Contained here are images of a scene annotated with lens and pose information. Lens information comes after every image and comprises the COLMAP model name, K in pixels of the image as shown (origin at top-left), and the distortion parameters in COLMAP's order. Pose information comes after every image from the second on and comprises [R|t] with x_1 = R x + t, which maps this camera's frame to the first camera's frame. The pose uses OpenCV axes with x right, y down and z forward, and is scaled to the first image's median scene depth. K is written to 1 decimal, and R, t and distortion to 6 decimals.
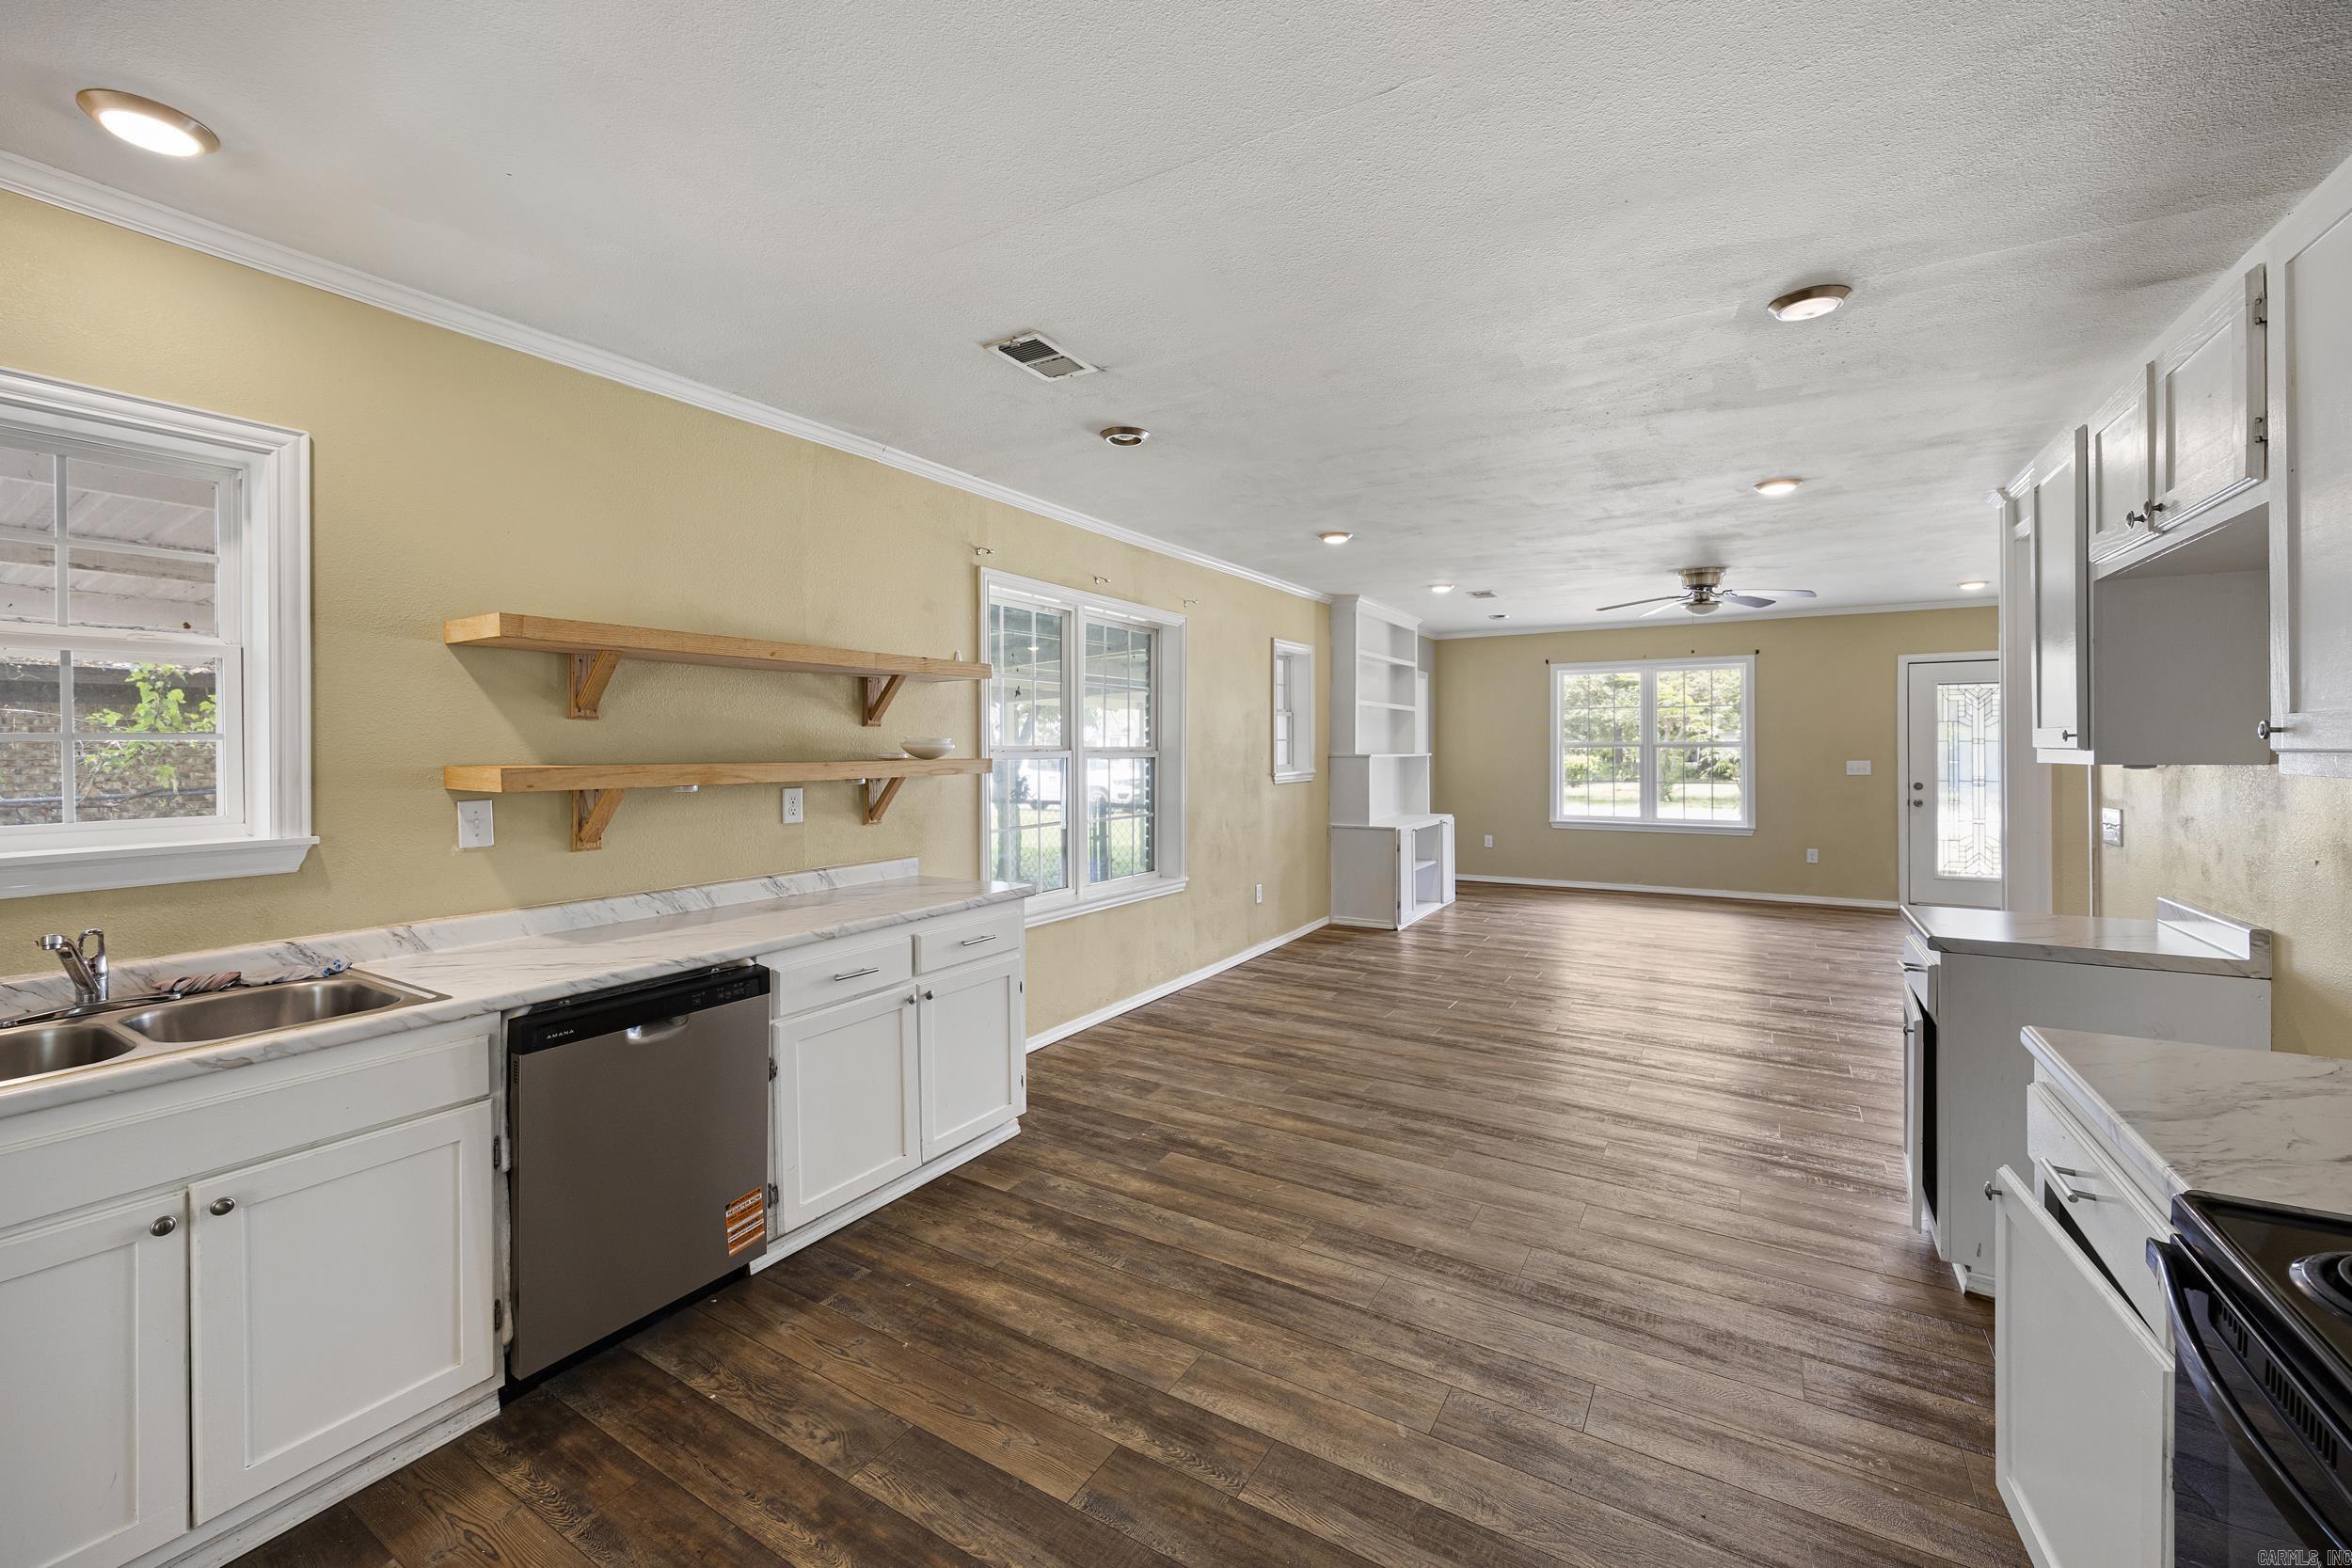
lens RADIAL K [[969.4, 0, 1143.3], [0, 969.4, 745.0], [0, 0, 1]] dist [-0.001513, -0.000175]
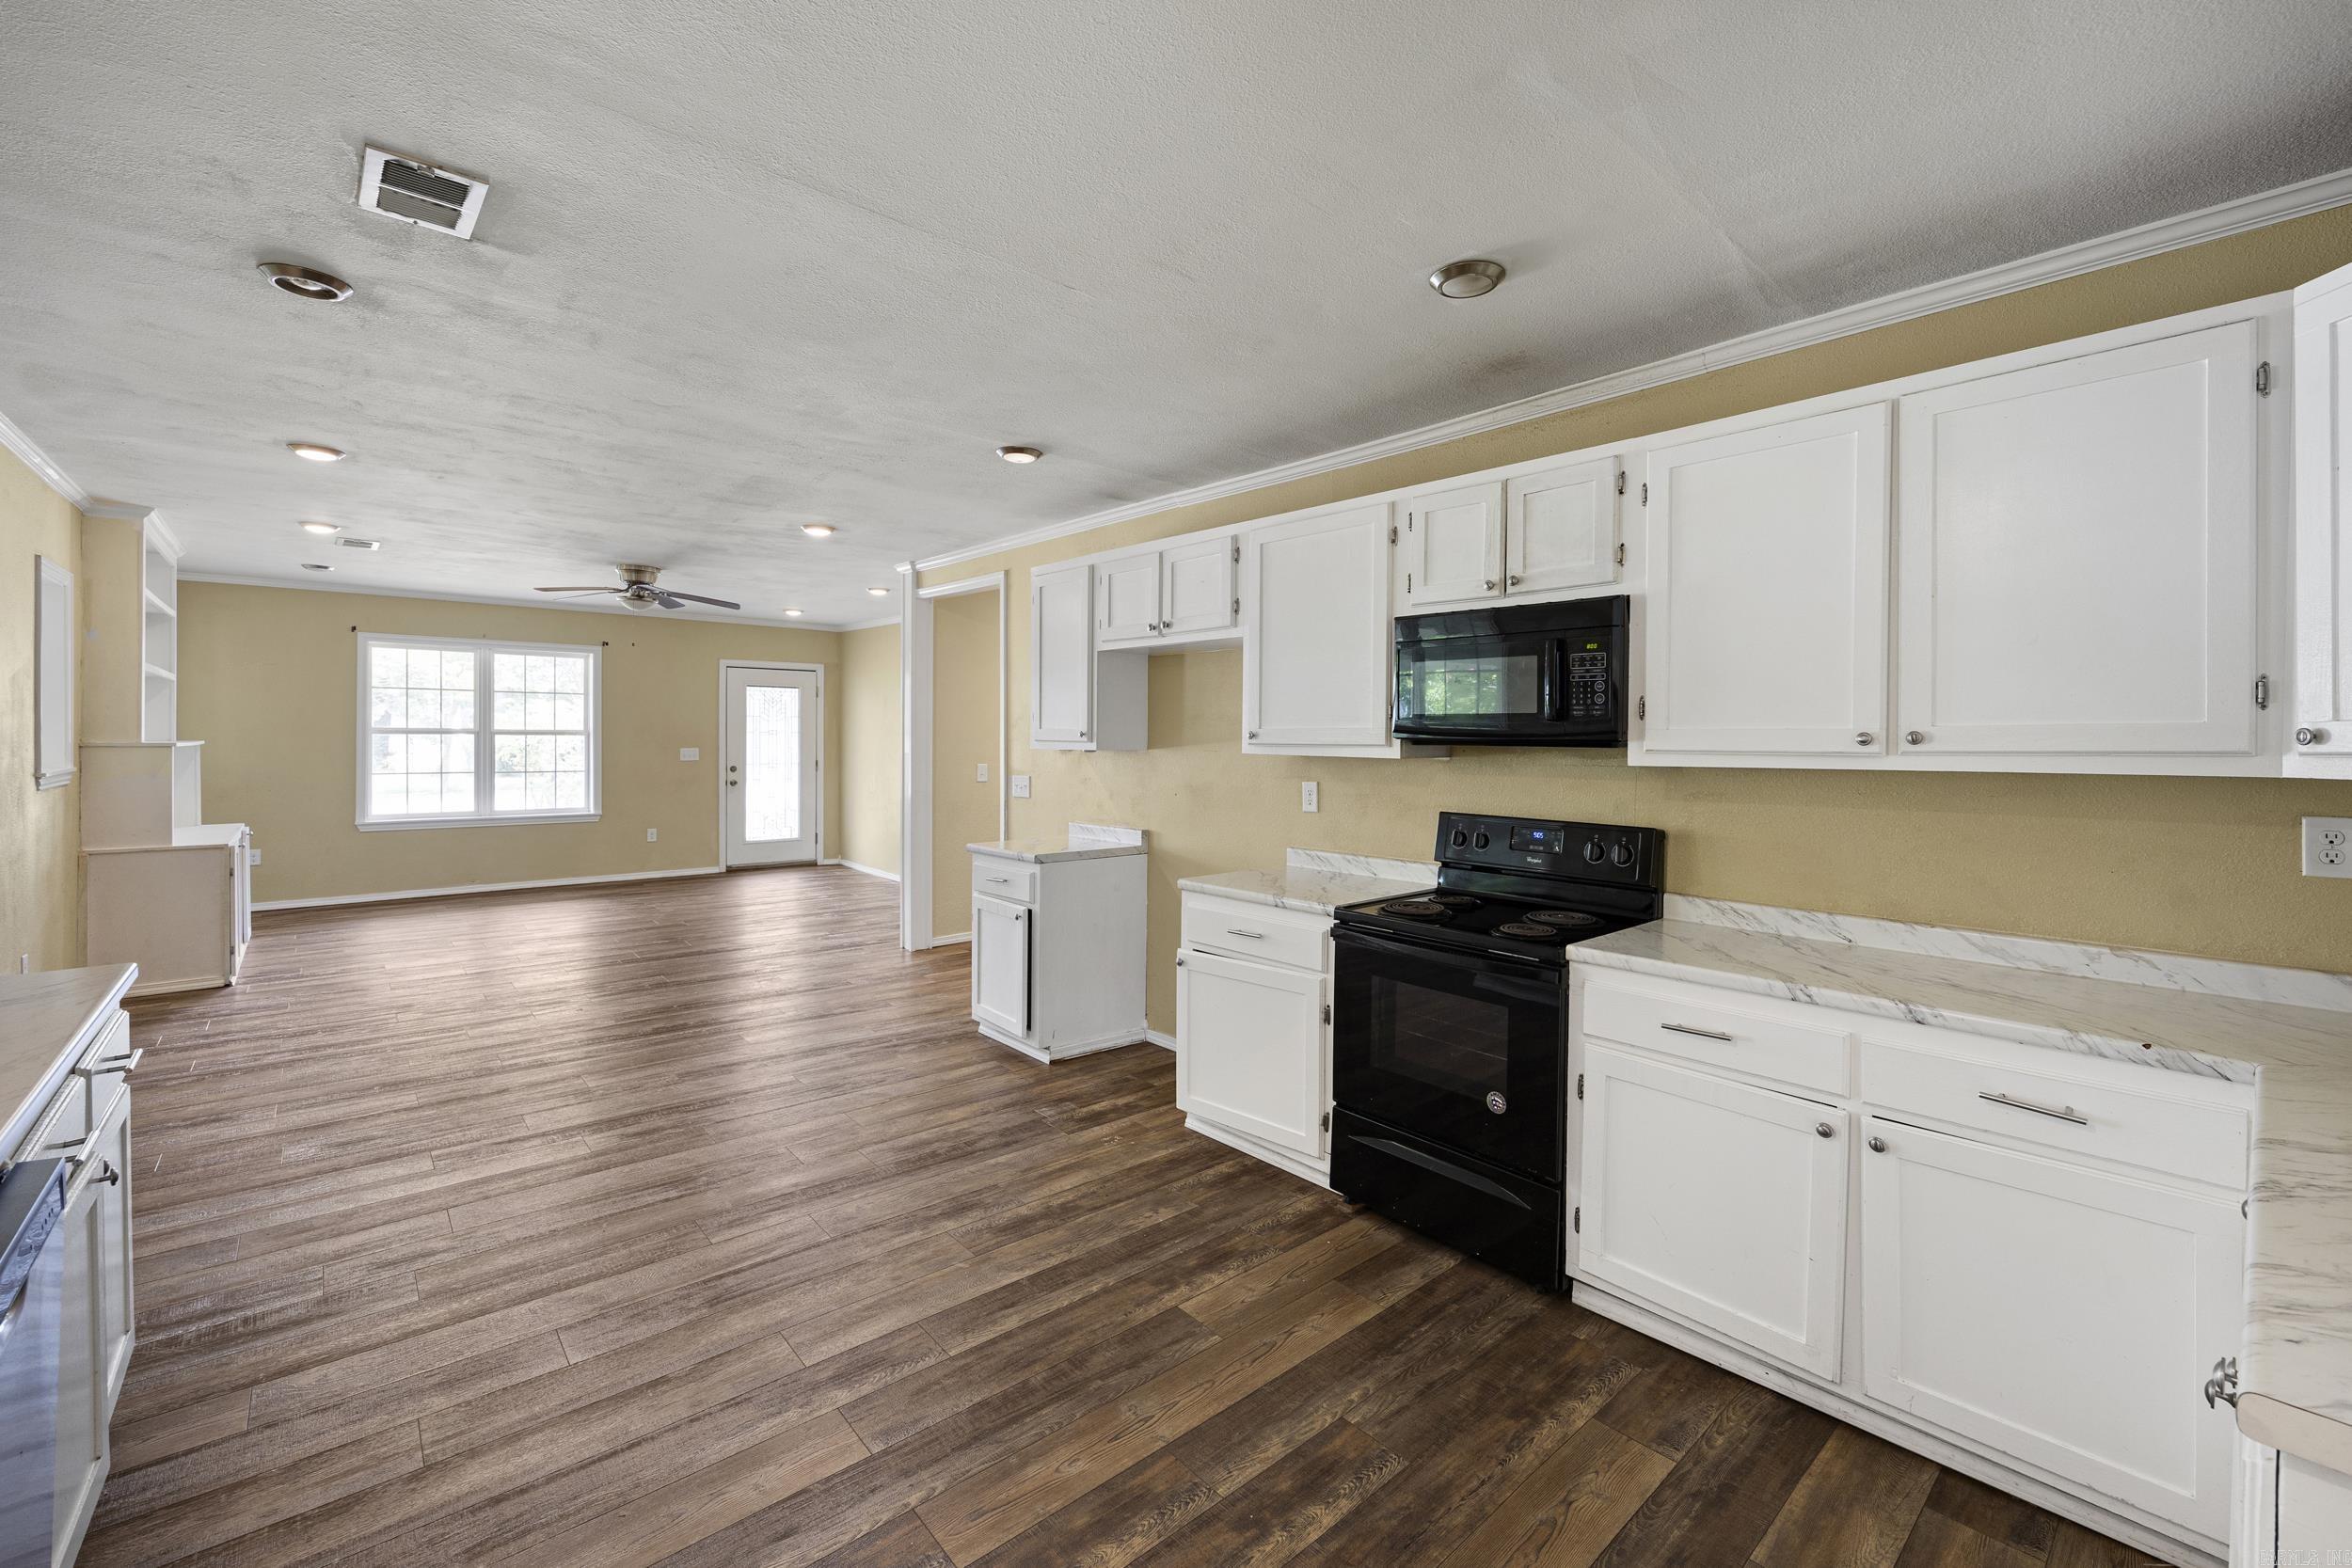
lens RADIAL K [[993.7, 0, 1229.8], [0, 993.7, 750.5], [0, 0, 1]] dist [-0.001834, -0.000013]
pose [[0.255032, -0.007944, 0.966900, -0.639490], [-0.011202, 0.999875, 0.011170, -0.003129], [-0.966868, -0.013680, 0.254911, 0.220391]]
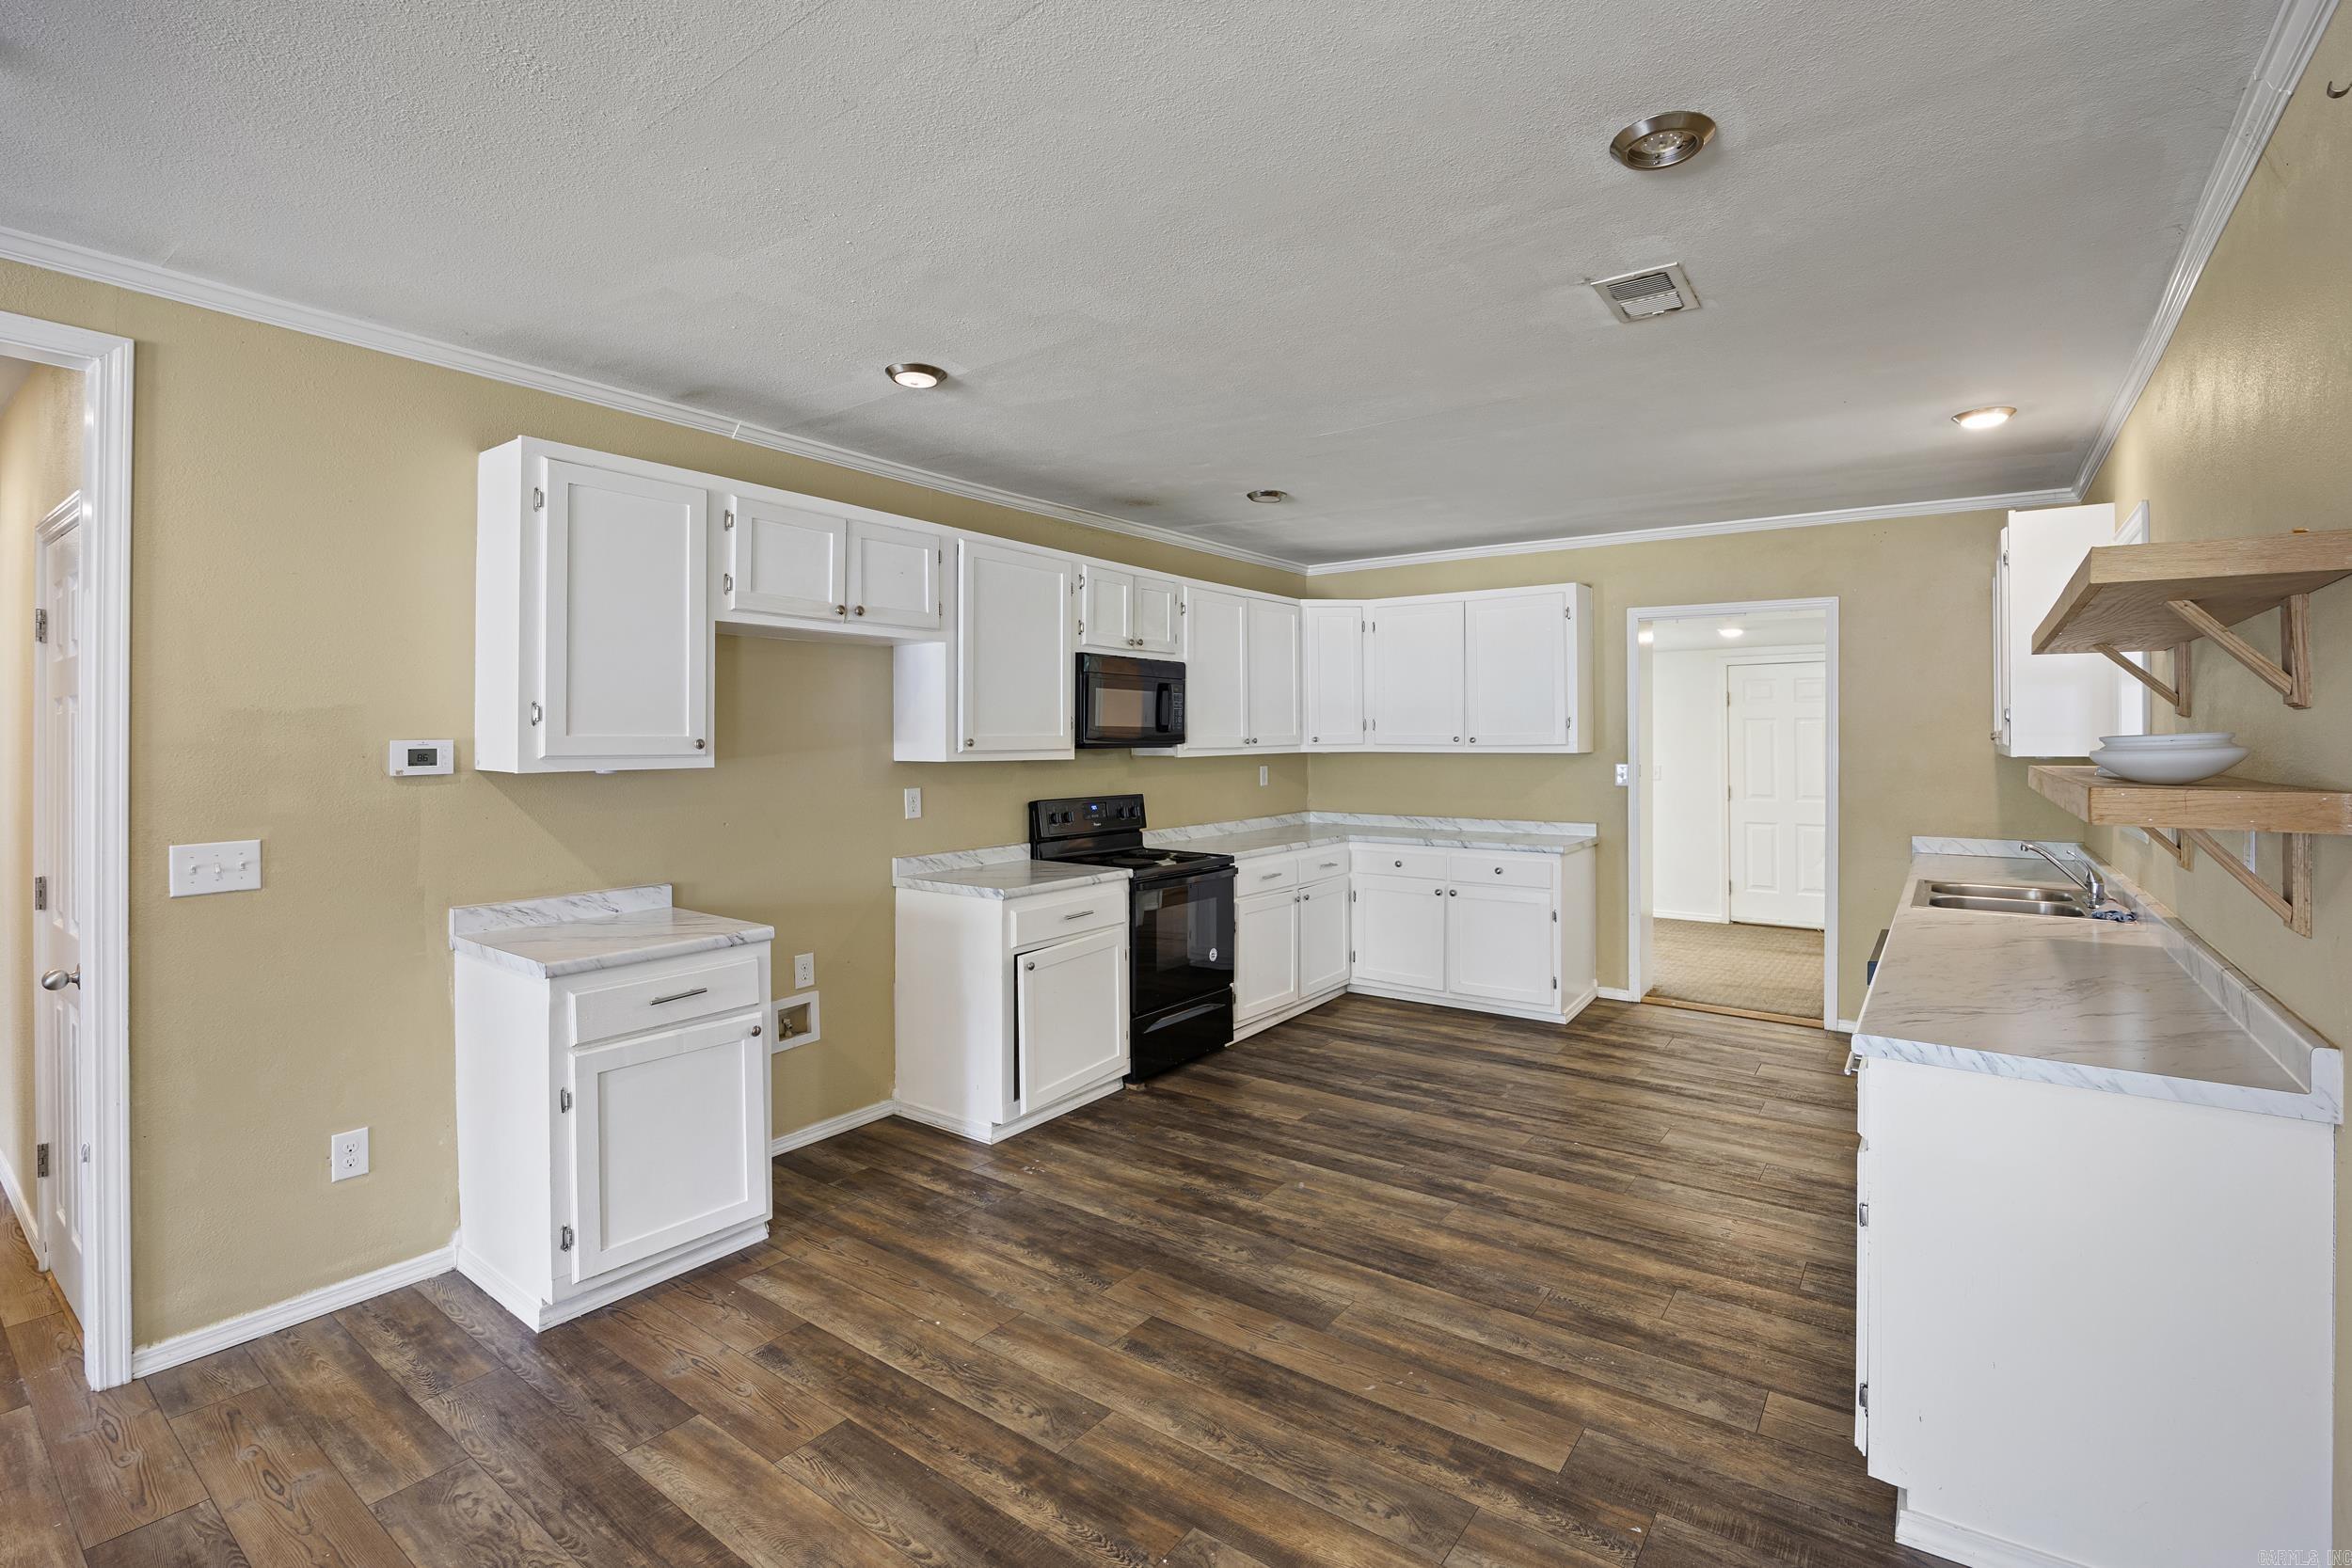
lens RADIAL K [[1058.4, 0, 1188.2], [0, 1058.4, 734.4], [0, 0, 1]] dist [-0.000893, 0.000029]
pose [[-0.998188, 0.005109, 0.059950, 0.236767], [0.004539, 0.999943, -0.009648, -0.004723], [-0.059996, -0.009358, -0.998155, 1.881314]]
